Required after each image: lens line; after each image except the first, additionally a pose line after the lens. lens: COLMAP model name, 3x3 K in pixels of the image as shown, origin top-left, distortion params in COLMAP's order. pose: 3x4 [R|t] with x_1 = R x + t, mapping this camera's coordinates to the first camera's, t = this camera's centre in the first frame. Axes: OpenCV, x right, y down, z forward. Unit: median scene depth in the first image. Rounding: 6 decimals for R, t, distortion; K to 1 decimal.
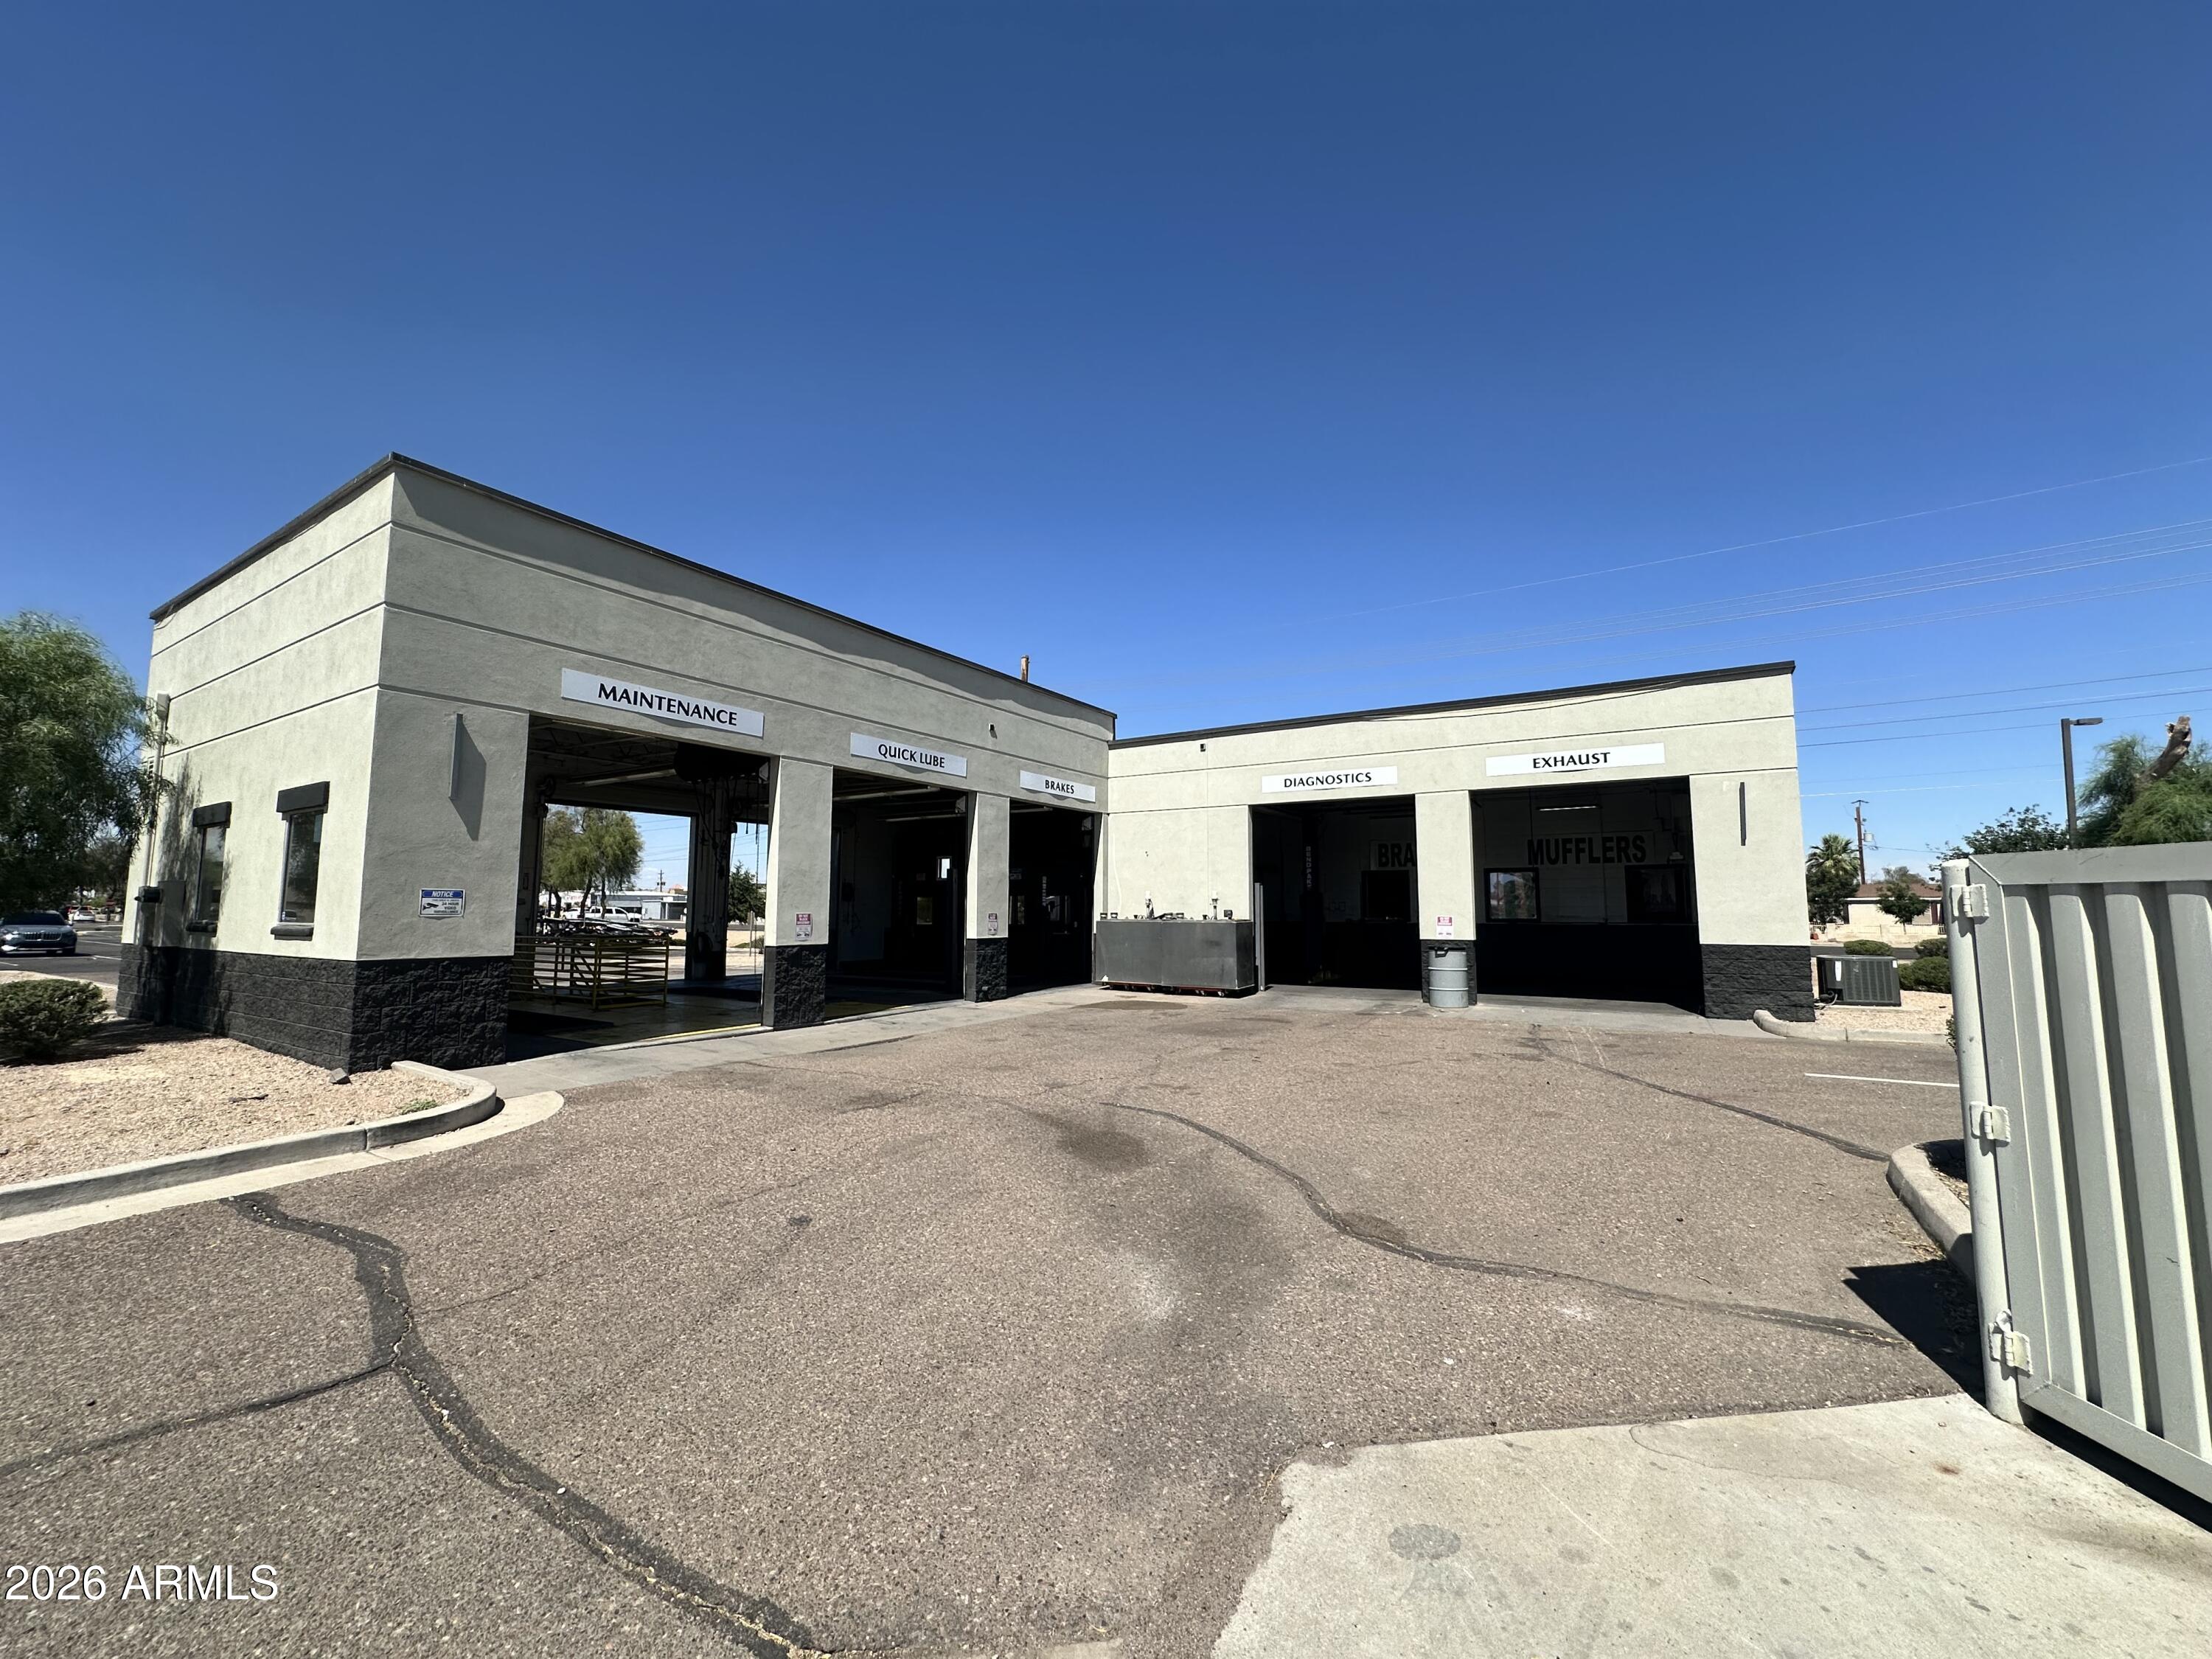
lens RADIAL K [[899.7, 0, 1123.8], [0, 899.7, 816.7], [0, 0, 1]] dist [-0.001137, -0.000370]
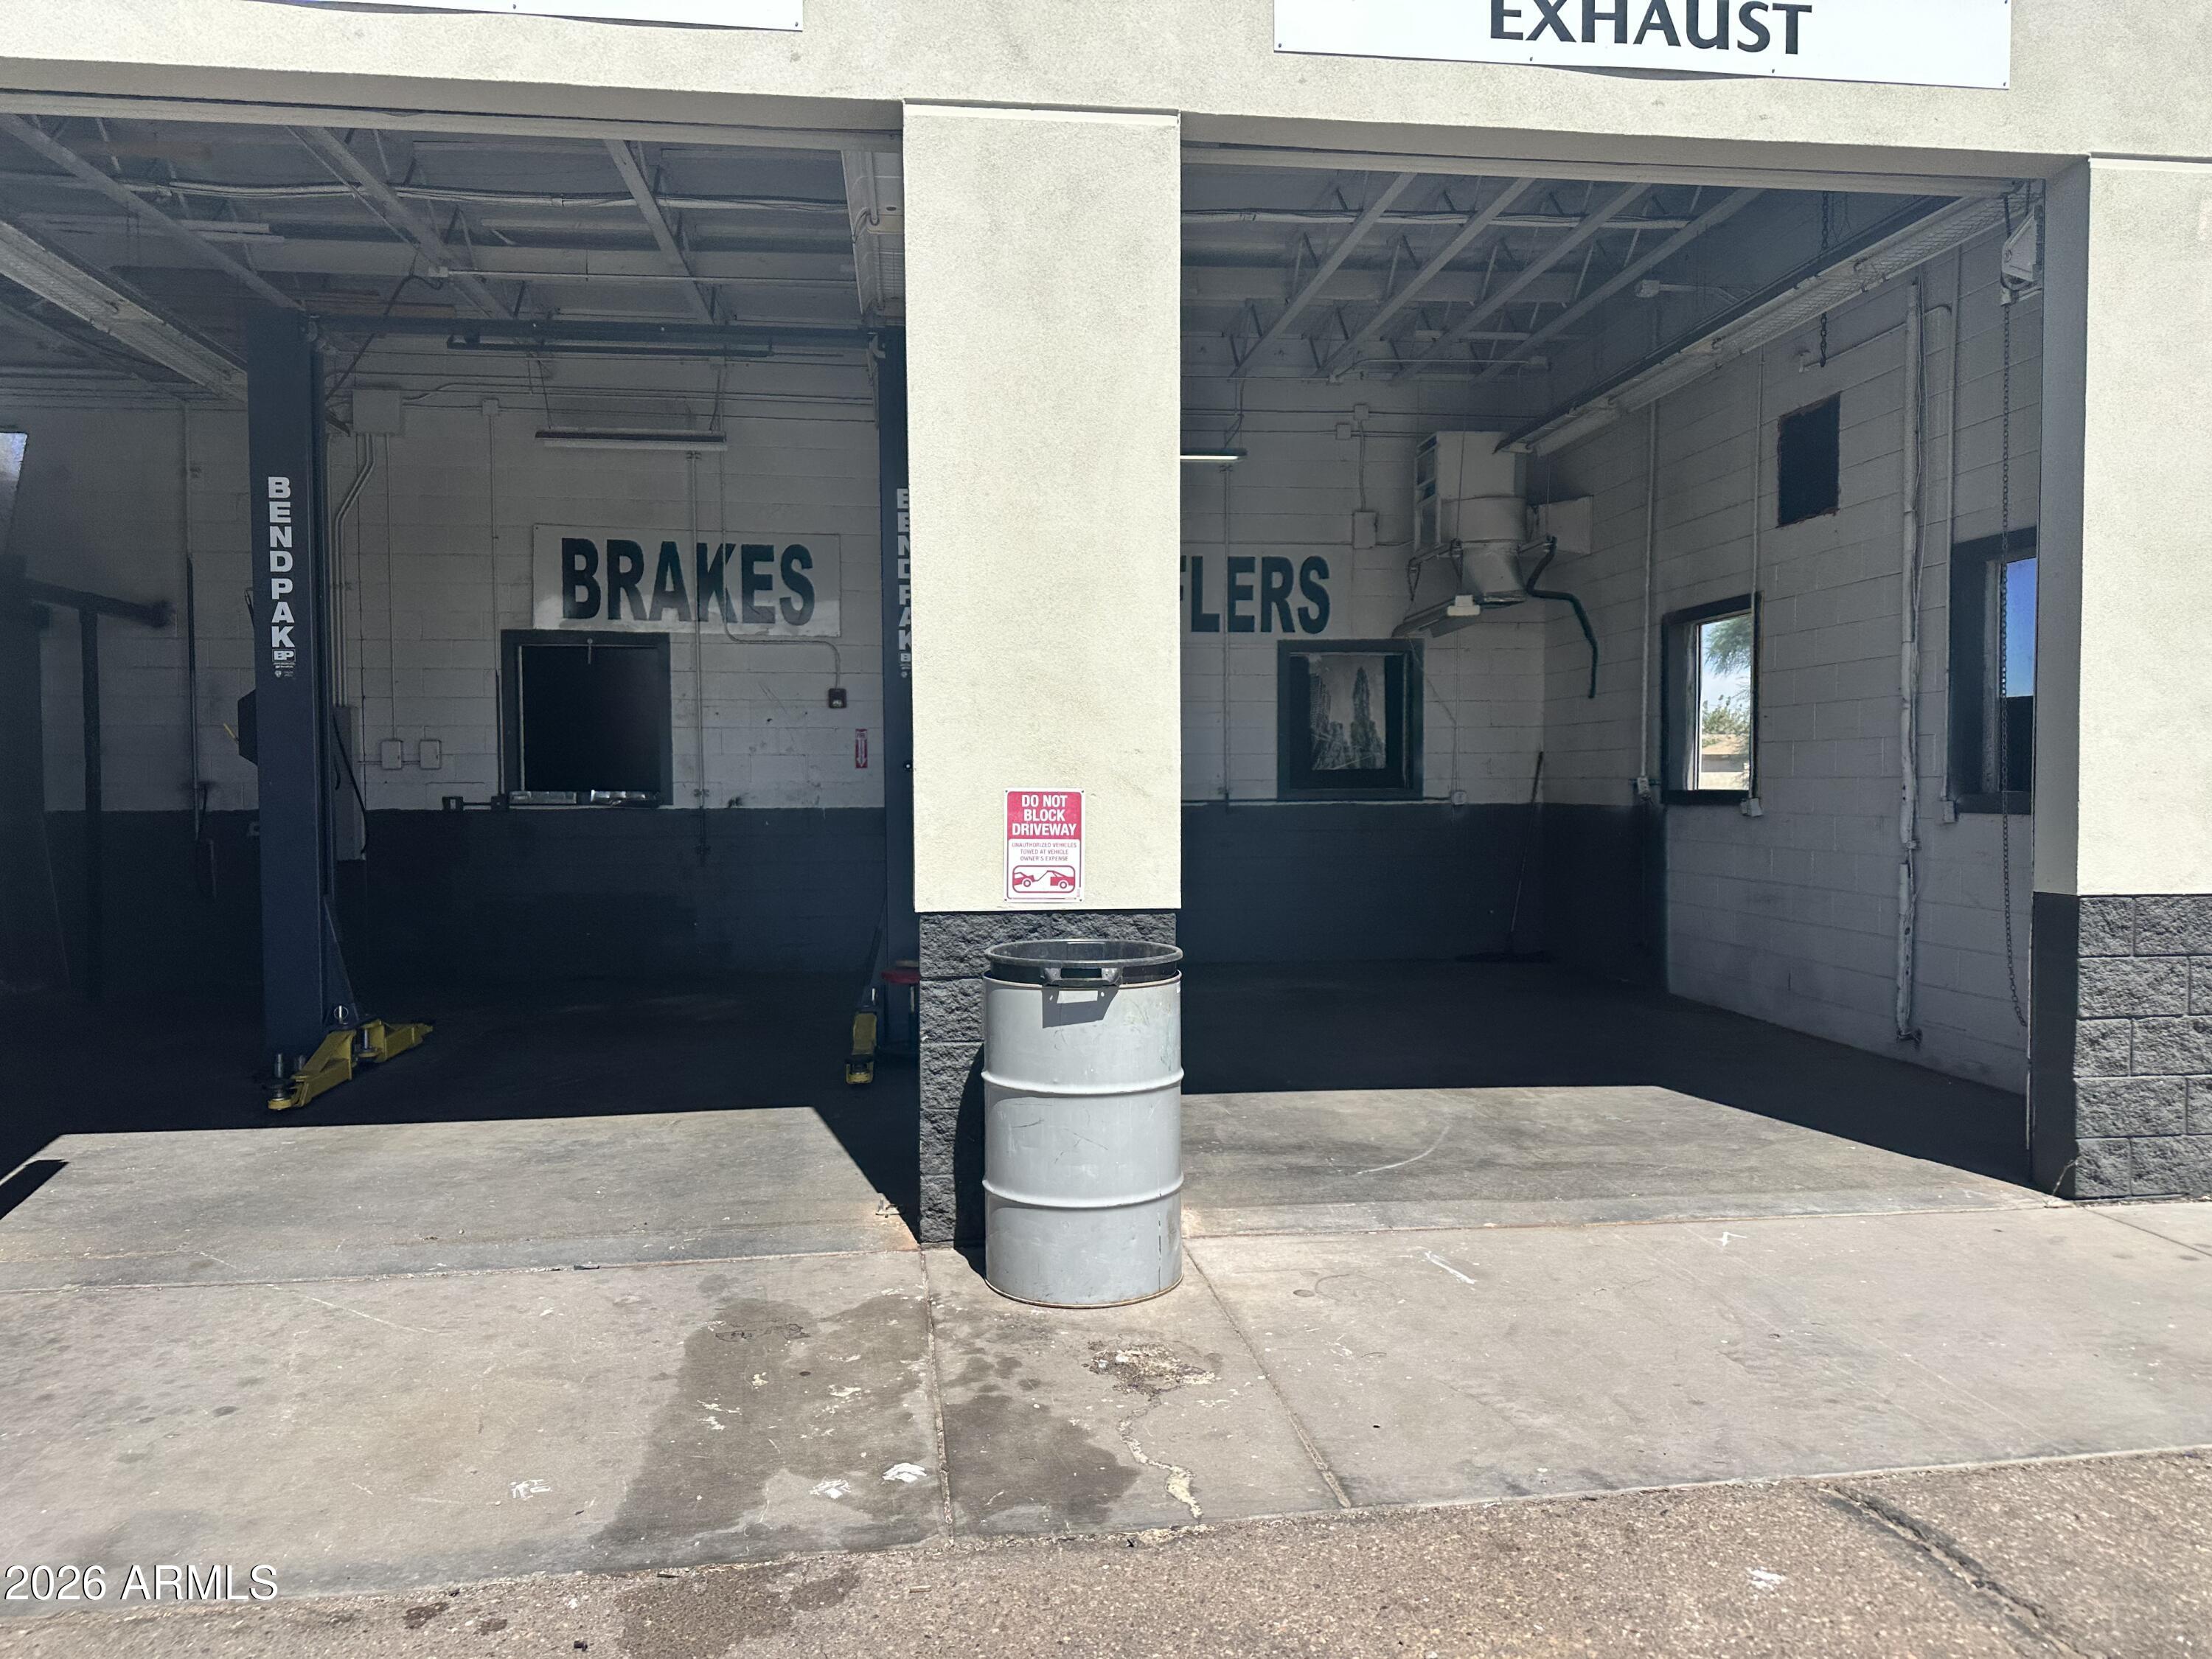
lens RADIAL K [[1544.9, 0, 1098.2], [0, 1544.9, 827.4], [0, 0, 1]] dist [0.124623, -0.185508]
pose [[0.793472, -0.025369, 0.608078, 0.174310], [-0.057837, 0.991466, 0.116834, 0.083072], [-0.605853, -0.127874, 0.785233, 0.765264]]
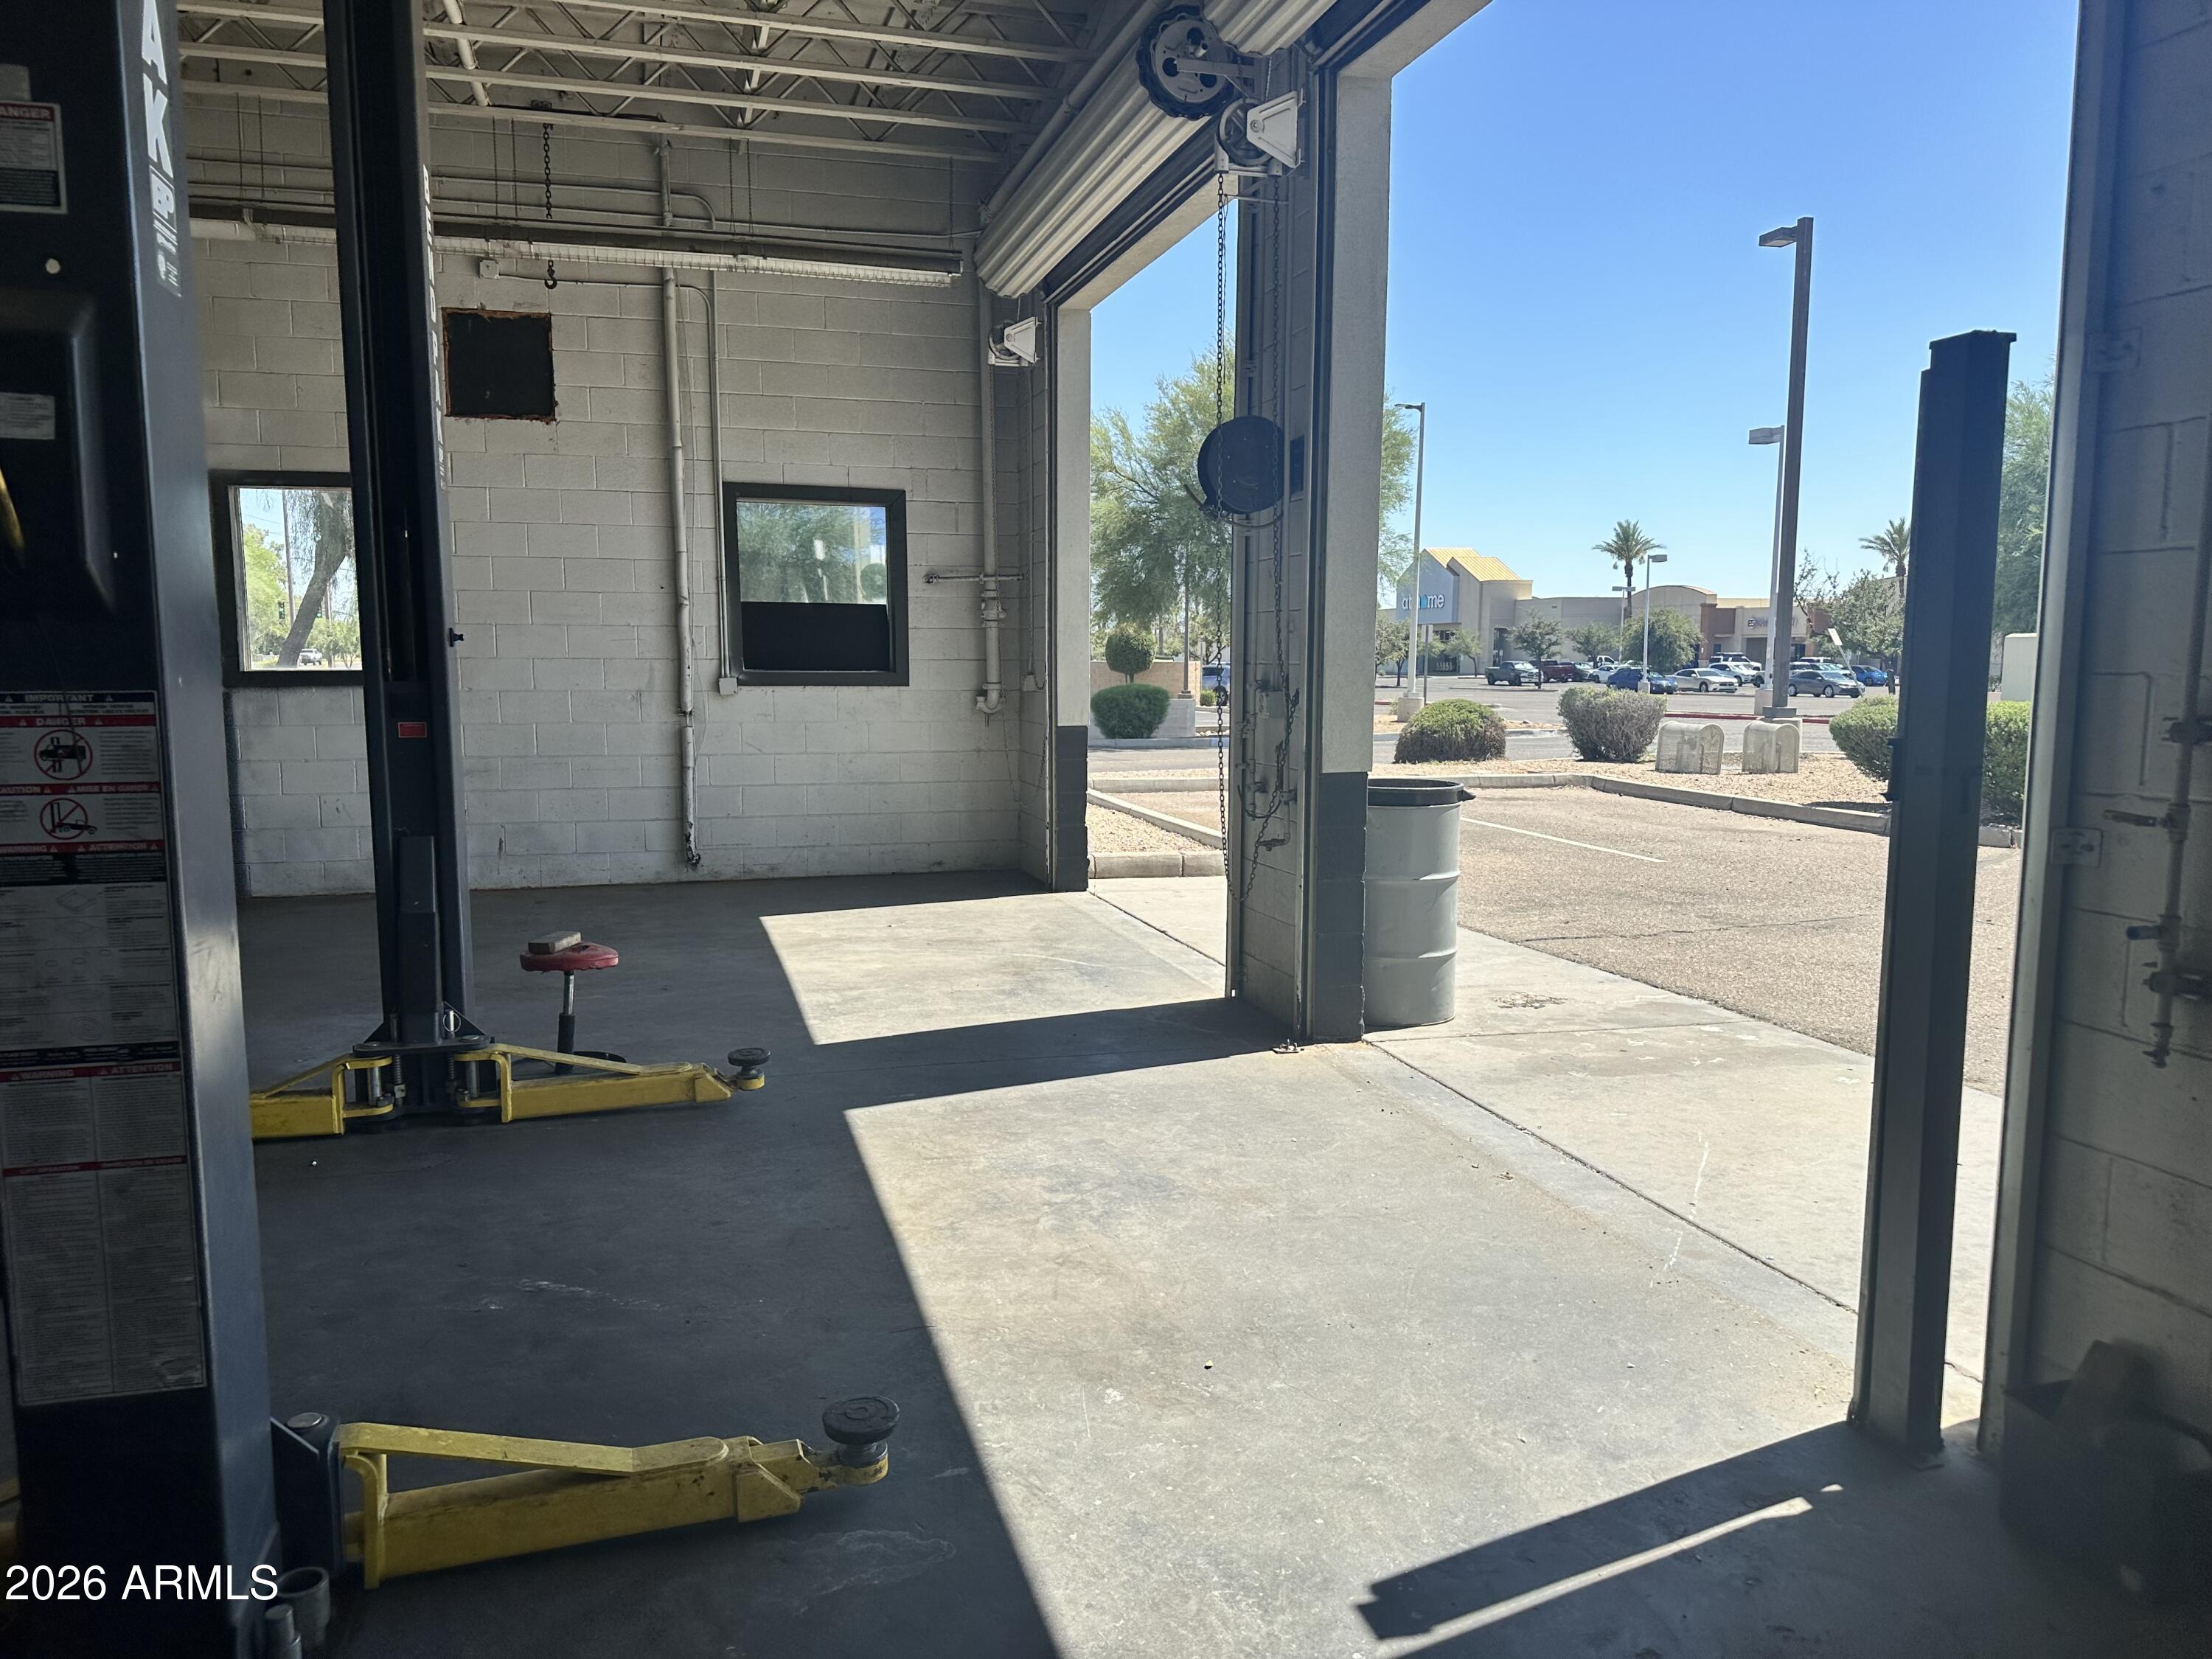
lens RADIAL K [[1544.9, 0, 1098.2], [0, 1544.9, 827.4], [0, 0, 1]] dist [0.124623, -0.185508]
pose [[-0.718471, -0.077993, 0.691170, 0.117600], [-0.072066, 0.996693, 0.037556, 0.148465], [-0.691814, -0.022827, -0.721715, 1.390883]]
